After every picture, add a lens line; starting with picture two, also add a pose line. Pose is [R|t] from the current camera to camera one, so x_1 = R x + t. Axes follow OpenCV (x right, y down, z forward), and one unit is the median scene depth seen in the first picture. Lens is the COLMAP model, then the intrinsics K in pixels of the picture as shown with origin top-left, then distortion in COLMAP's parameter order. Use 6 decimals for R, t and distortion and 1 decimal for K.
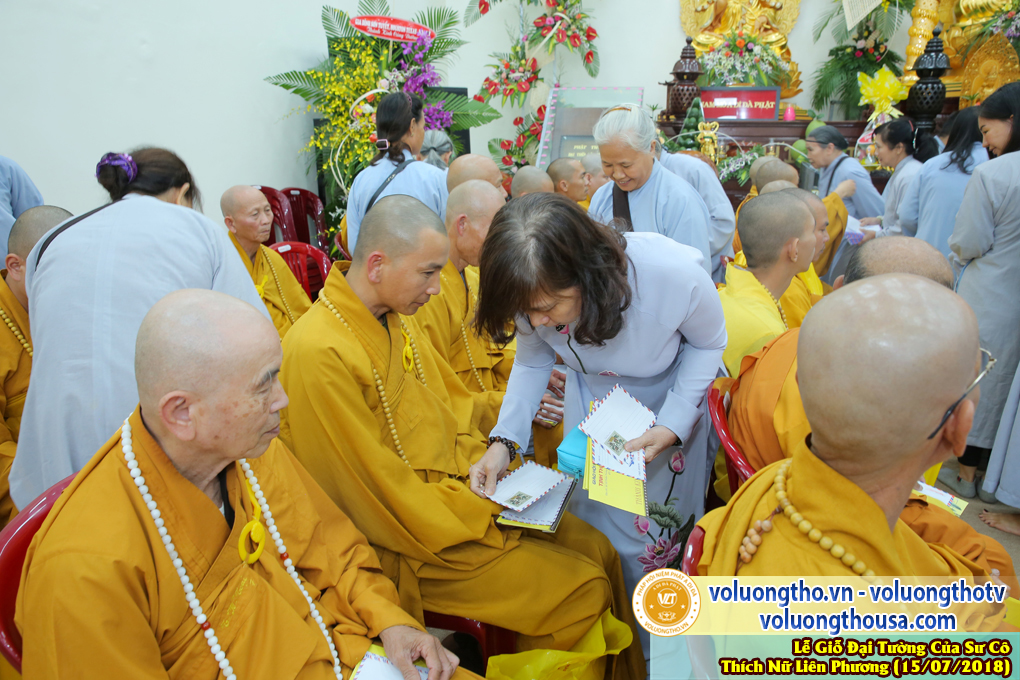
lens RADIAL K [[704.2, 0, 500.9], [0, 704.2, 359.5], [0, 0, 1]] dist [-0.101772, 0.074972]
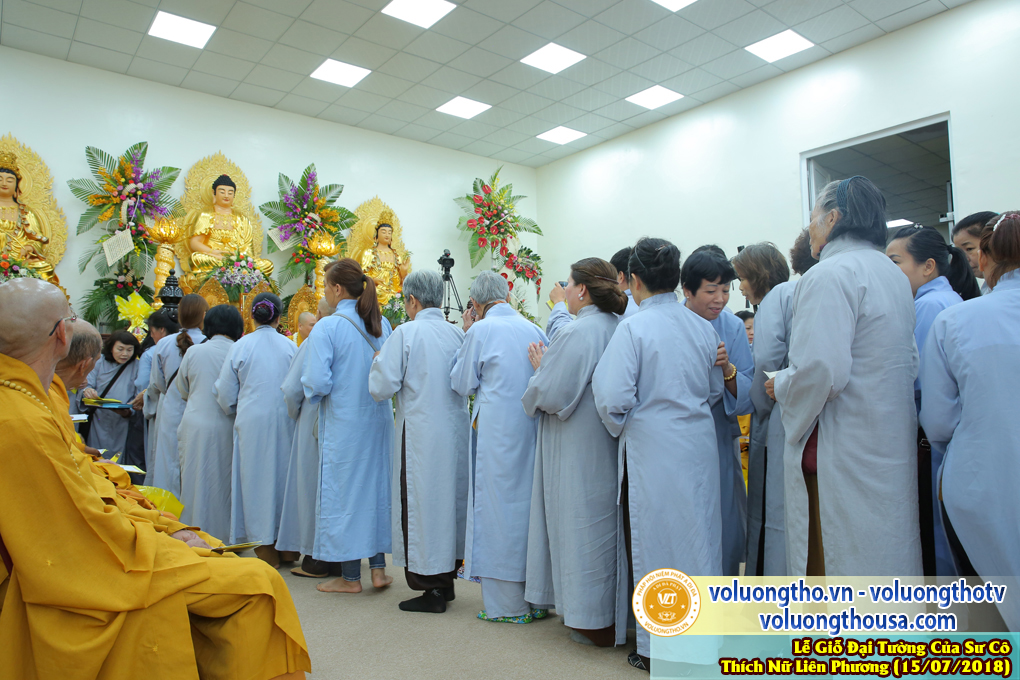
lens RADIAL K [[704.2, 0, 512.1], [0, 704.2, 331.9], [0, 0, 1]] dist [-0.101772, 0.074972]
pose [[0.592550, 0.066290, 0.802802, -0.038533], [0.244659, 0.934718, -0.257767, 0.128641], [-0.767481, 0.349153, 0.537648, -0.181542]]
